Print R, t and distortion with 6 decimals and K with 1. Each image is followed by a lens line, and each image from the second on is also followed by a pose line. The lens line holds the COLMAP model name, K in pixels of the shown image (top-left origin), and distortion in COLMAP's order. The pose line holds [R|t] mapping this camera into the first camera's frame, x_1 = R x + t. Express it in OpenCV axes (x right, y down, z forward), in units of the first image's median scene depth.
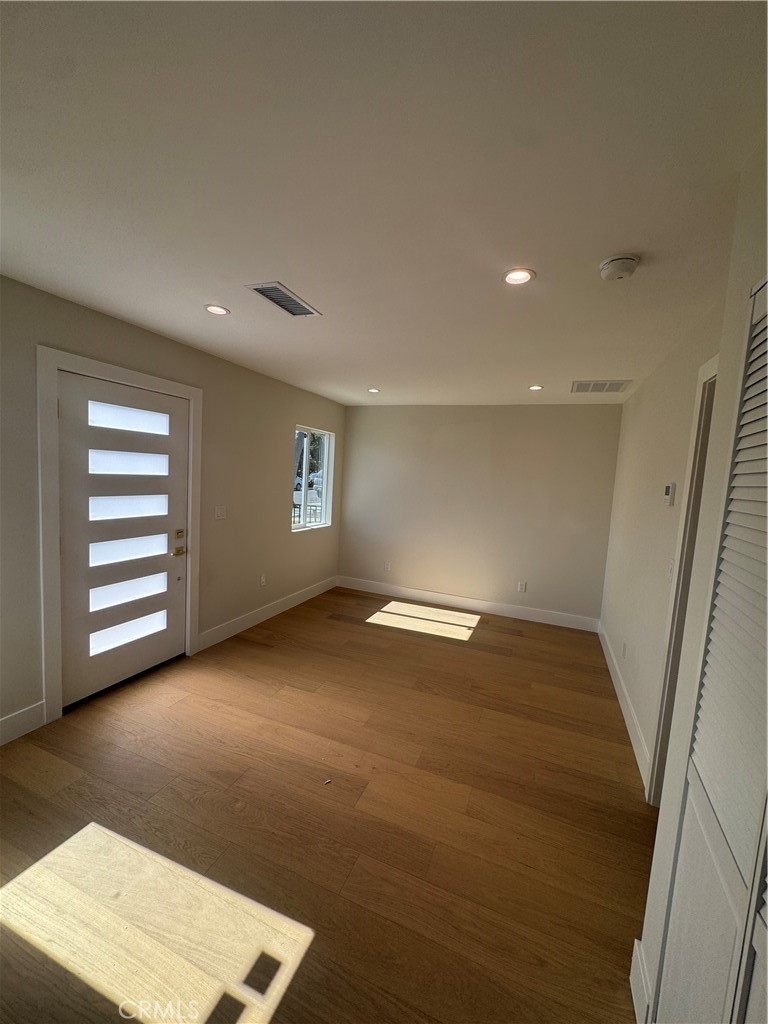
lens RADIAL K [[412.9, 0, 384.3], [0, 412.9, 512.7], [0, 0, 1]] dist [0.000344, -0.000171]
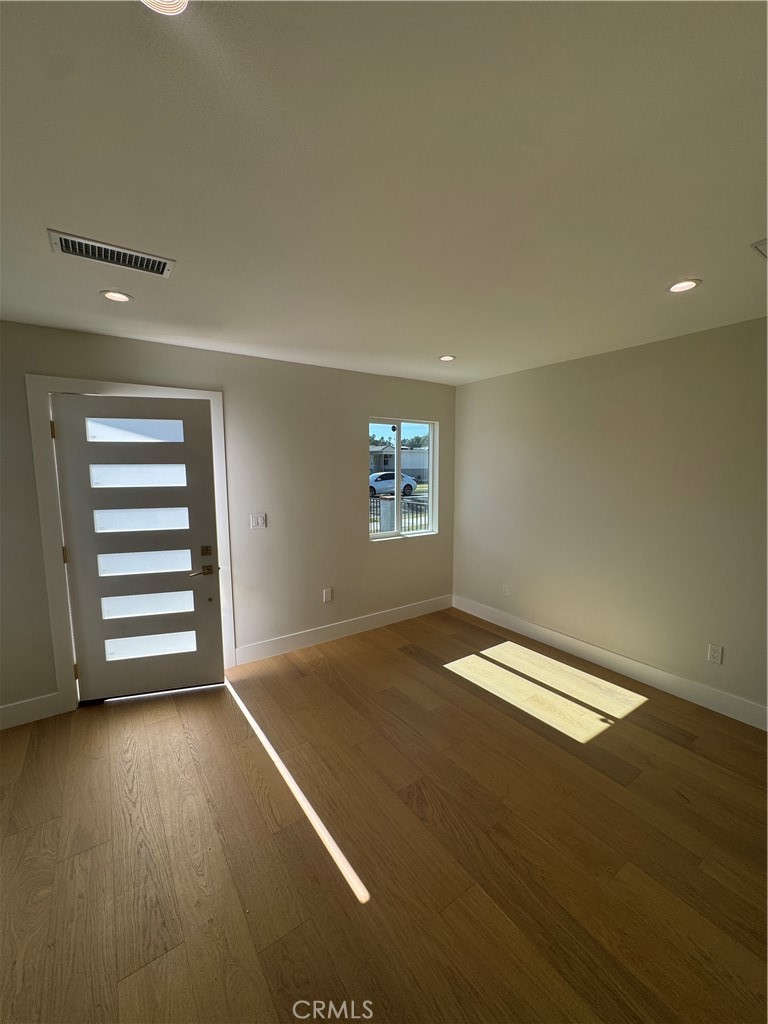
lens RADIAL K [[412.9, 0, 384.0], [0, 412.9, 513.9], [0, 0, 1]] dist [0.000344, -0.000171]
pose [[0.834633, 0.000687, -0.550806, 0.375760], [0.003842, 0.999968, 0.007068, -0.023990], [0.550793, -0.008016, 0.834604, 0.399965]]
